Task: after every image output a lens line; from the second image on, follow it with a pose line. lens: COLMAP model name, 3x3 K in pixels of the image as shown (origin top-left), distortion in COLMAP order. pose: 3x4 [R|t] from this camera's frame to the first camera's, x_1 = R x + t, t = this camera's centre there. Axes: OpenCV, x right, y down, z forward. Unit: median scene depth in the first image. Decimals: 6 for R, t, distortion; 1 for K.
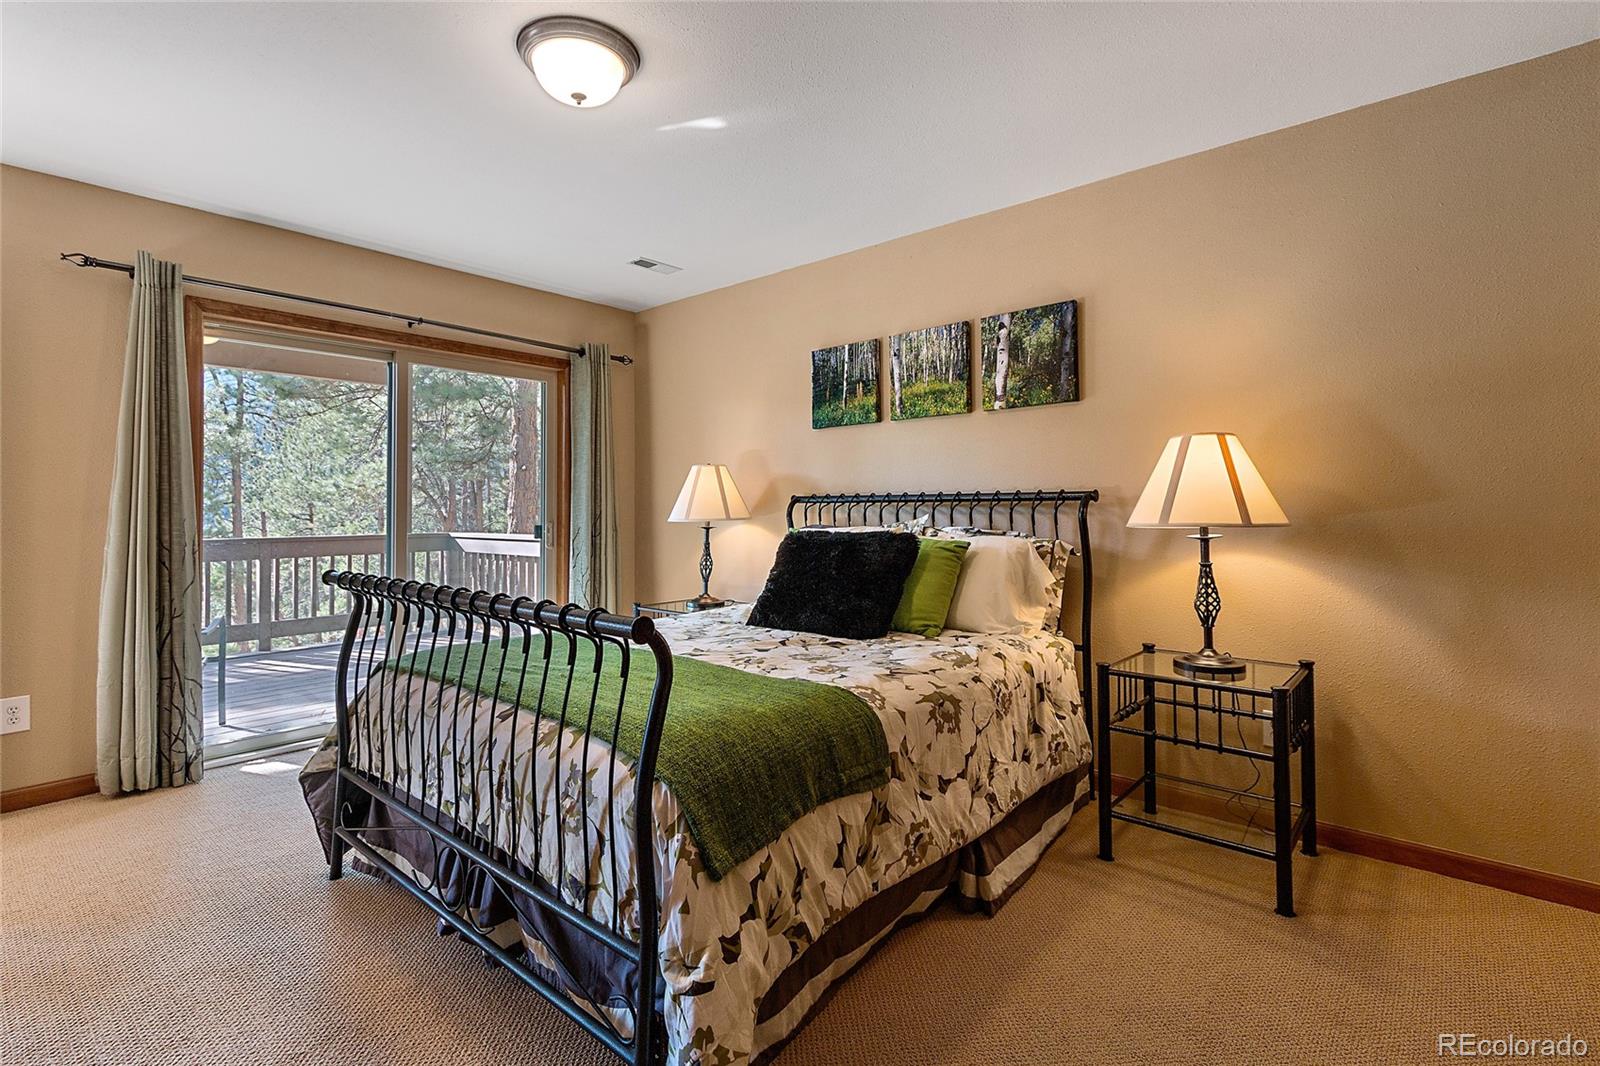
lens RADIAL K [[735.0, 0, 798.3], [0, 735.0, 515.7], [0, 0, 1]] dist [0.004175, -0.002743]
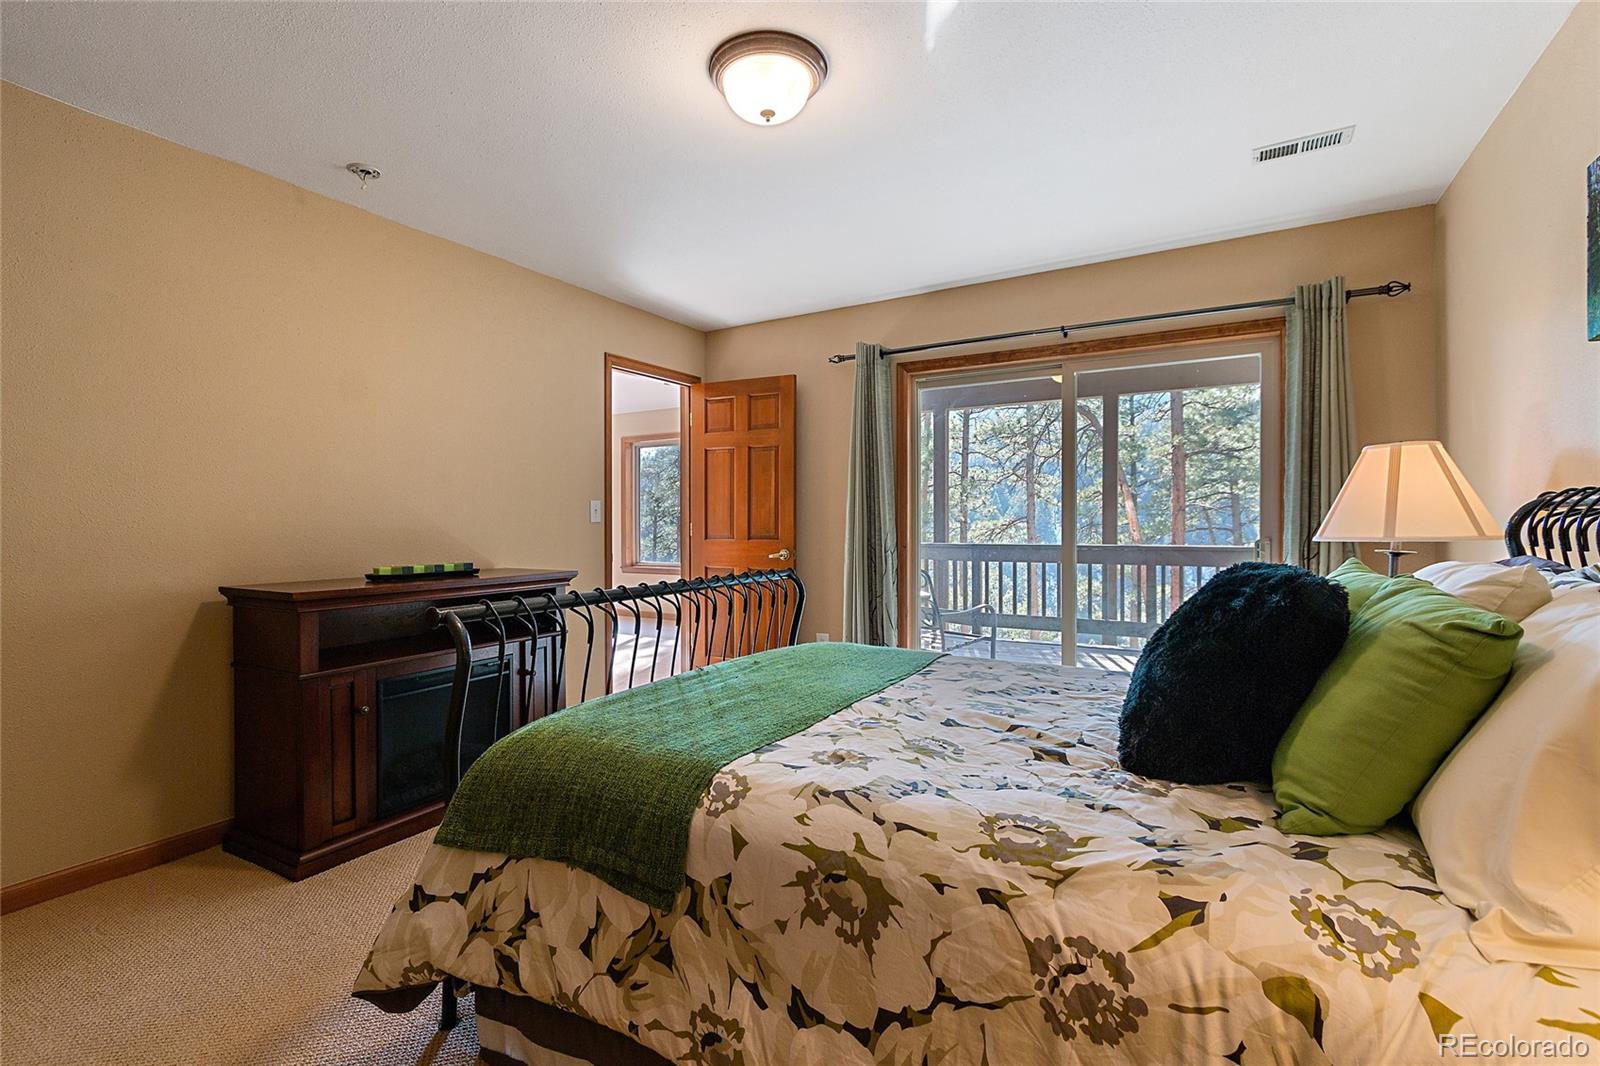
lens RADIAL K [[735.0, 0, 798.6], [0, 735.0, 530.3], [0, 0, 1]] dist [0.004175, -0.002743]
pose [[0.178785, 0.016077, -0.983757, 0.722953], [-0.006451, 0.999864, 0.015168, -0.013536], [0.983867, 0.003634, 0.178864, 0.862107]]
